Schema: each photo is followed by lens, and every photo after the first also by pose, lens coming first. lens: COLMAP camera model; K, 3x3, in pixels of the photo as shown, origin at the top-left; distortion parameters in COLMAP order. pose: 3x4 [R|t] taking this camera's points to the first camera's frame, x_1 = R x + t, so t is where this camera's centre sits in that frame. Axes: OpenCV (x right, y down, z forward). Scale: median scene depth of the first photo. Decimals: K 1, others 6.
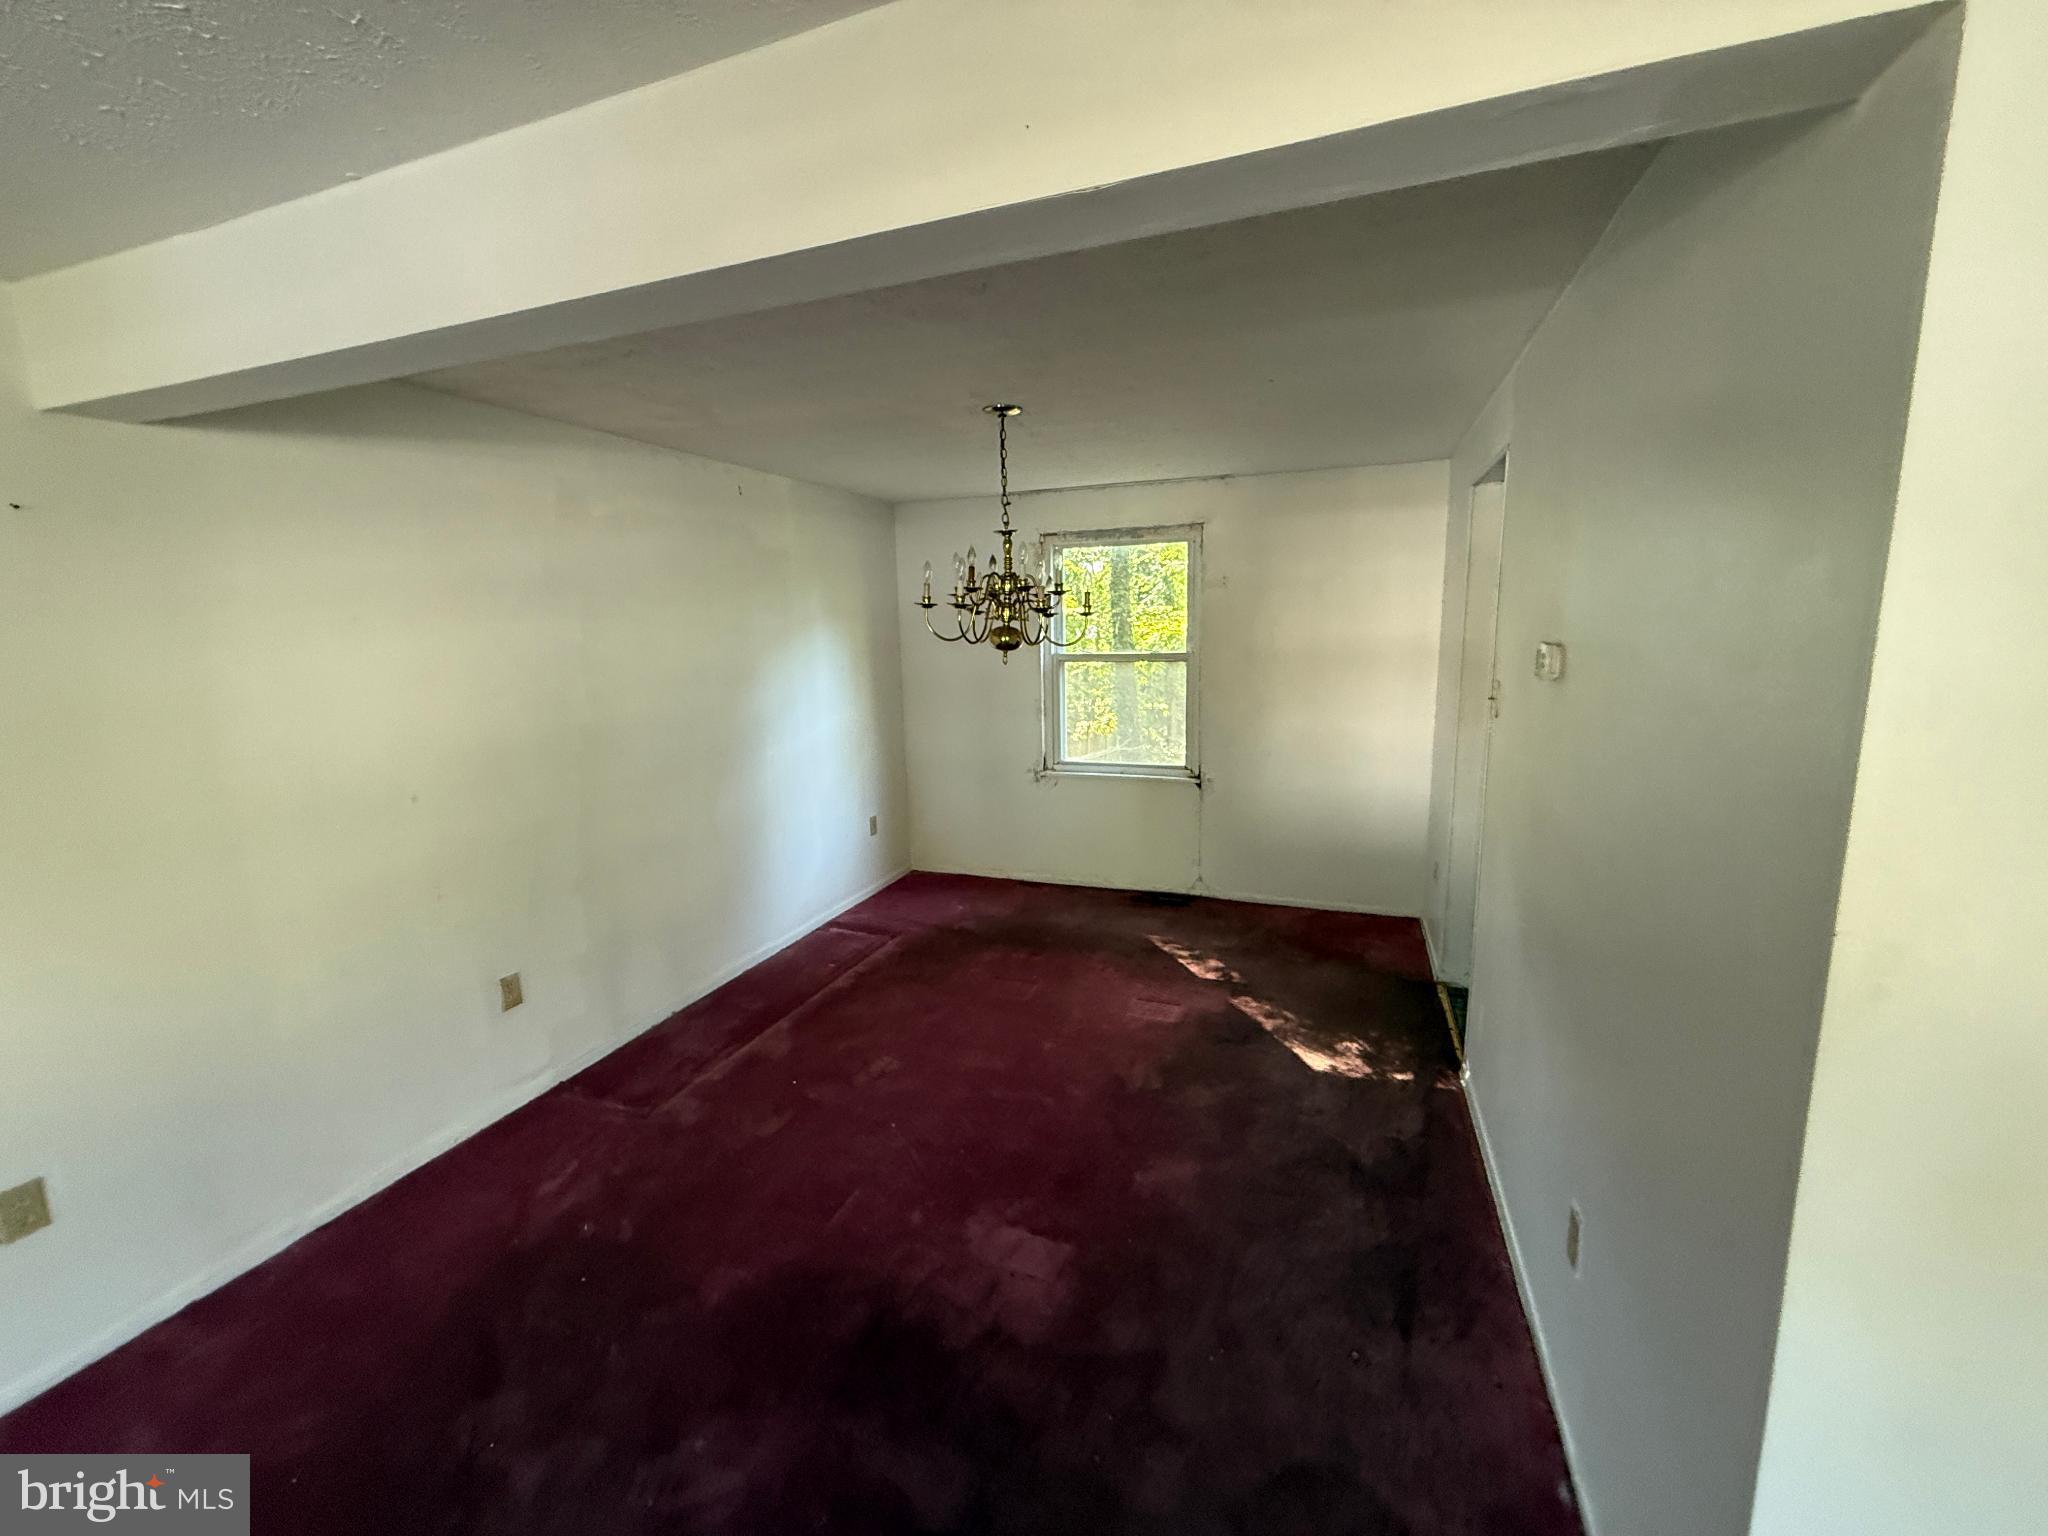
lens RADIAL K [[816.5, 0, 1024.0], [0, 816.5, 768.0], [0, 0, 1]] dist [-0.000516, 0.000054]
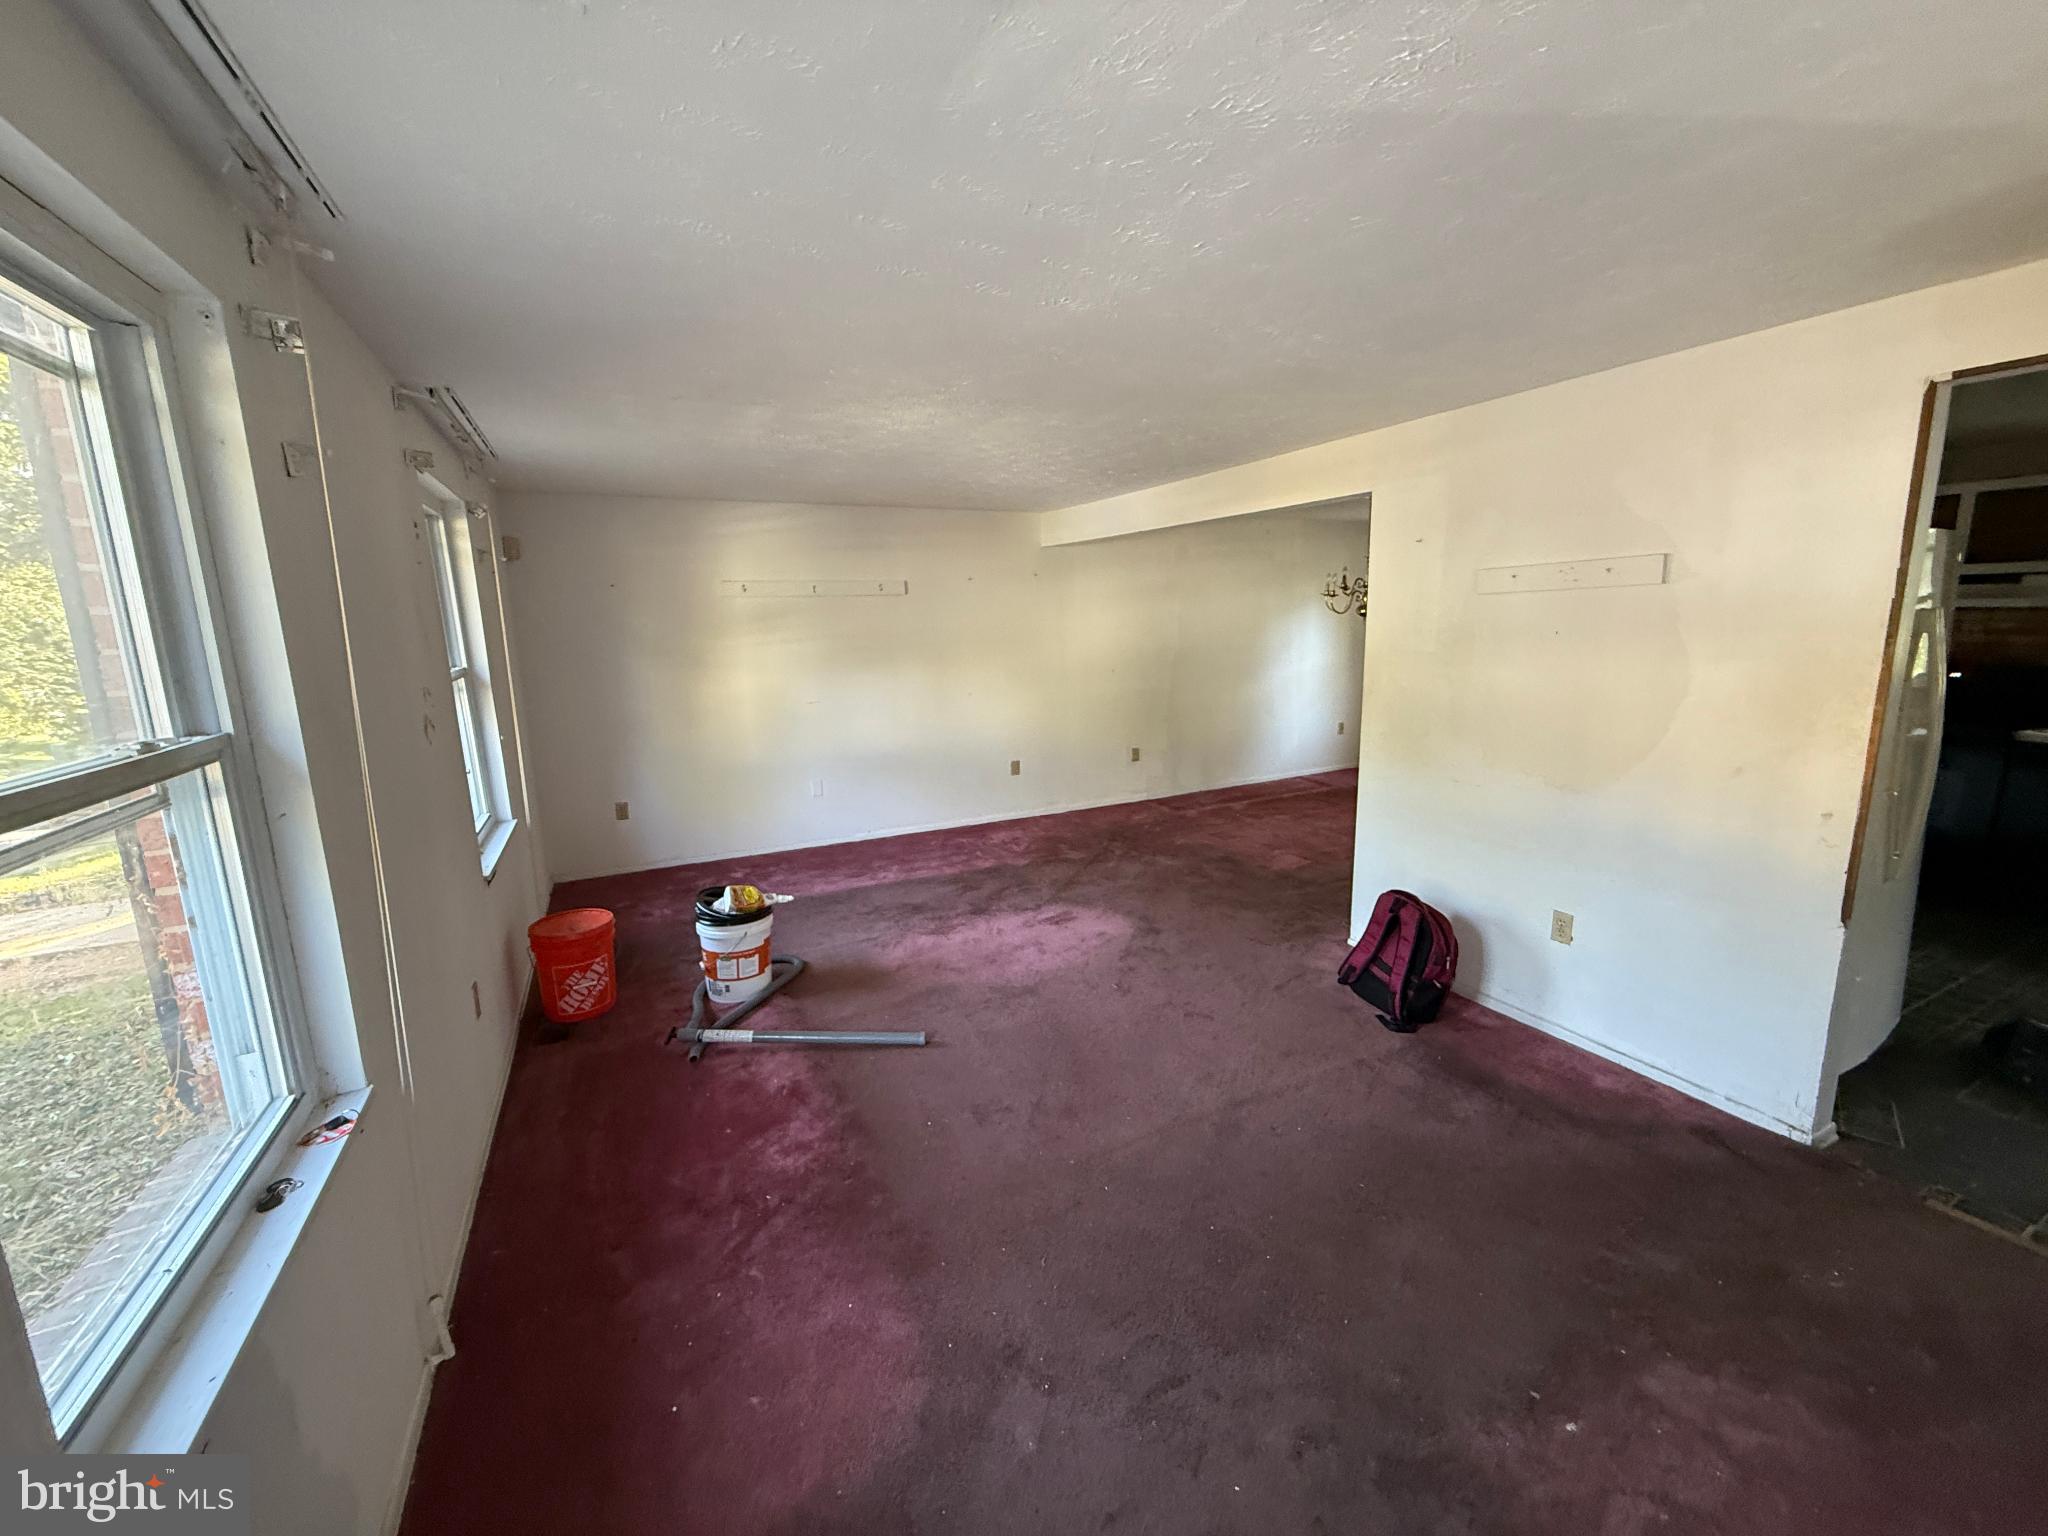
lens RADIAL K [[816.5, 0, 1024.0], [0, 816.5, 768.0], [0, 0, 1]] dist [-0.000516, 0.000054]
pose [[0.729258, 0.132090, -0.671368, 0.725425], [-0.108671, 0.991095, 0.076954, 0.150623], [0.675554, 0.016838, 0.737118, -0.962203]]
